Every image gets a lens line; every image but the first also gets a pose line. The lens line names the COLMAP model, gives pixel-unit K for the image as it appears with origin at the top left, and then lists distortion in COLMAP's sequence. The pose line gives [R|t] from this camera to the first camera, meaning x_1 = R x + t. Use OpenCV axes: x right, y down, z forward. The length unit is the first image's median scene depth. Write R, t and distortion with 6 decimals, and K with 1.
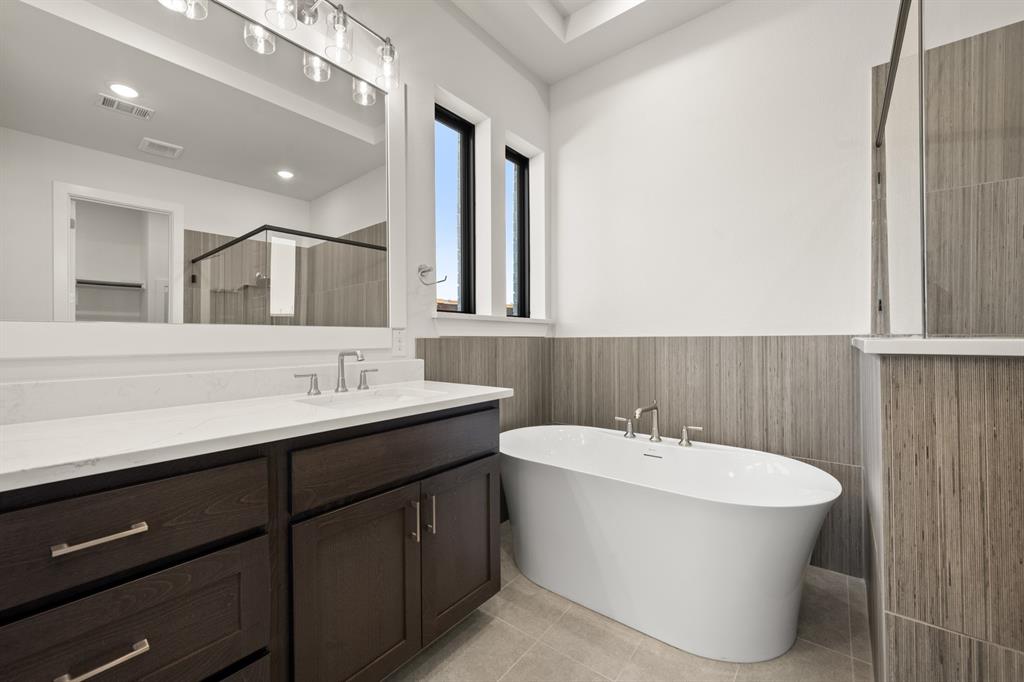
lens RADIAL K [[409.6, 0, 509.8], [0, 409.6, 342.4], [0, 0, 1]] dist [-0.004294, 0.000230]
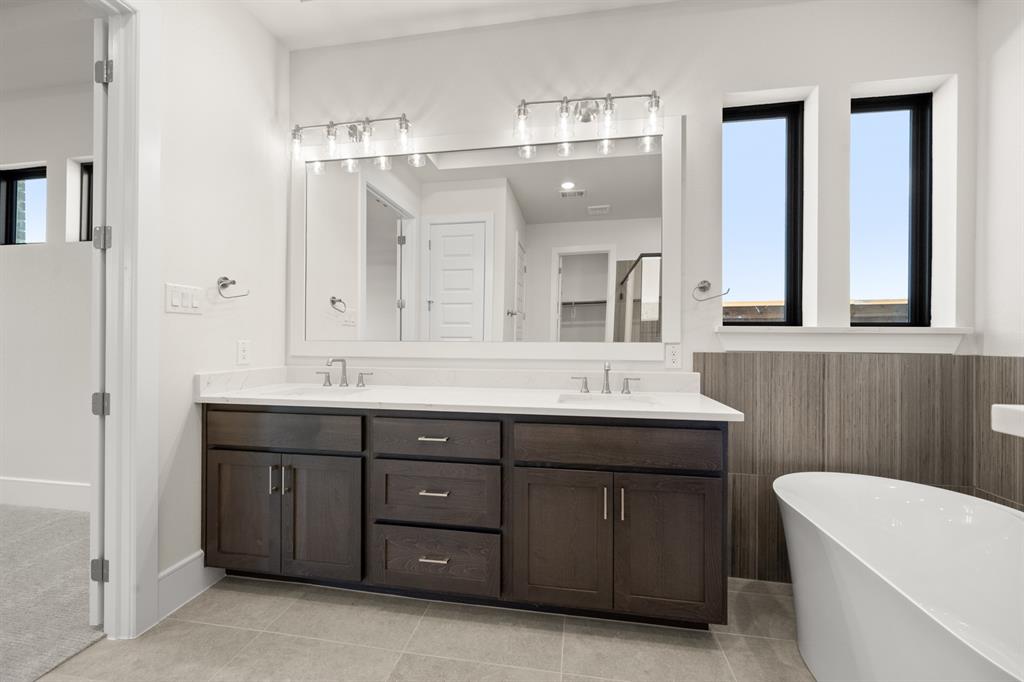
lens RADIAL K [[400.2, 0, 508.7], [0, 400.2, 343.8], [0, 0, 1]] dist [-0.000615, -0.000024]
pose [[0.488910, 0.018341, -0.872141, 0.428241], [-0.017655, 0.999782, 0.011128, -0.035205], [0.872155, 0.009957, 0.489128, 0.085947]]
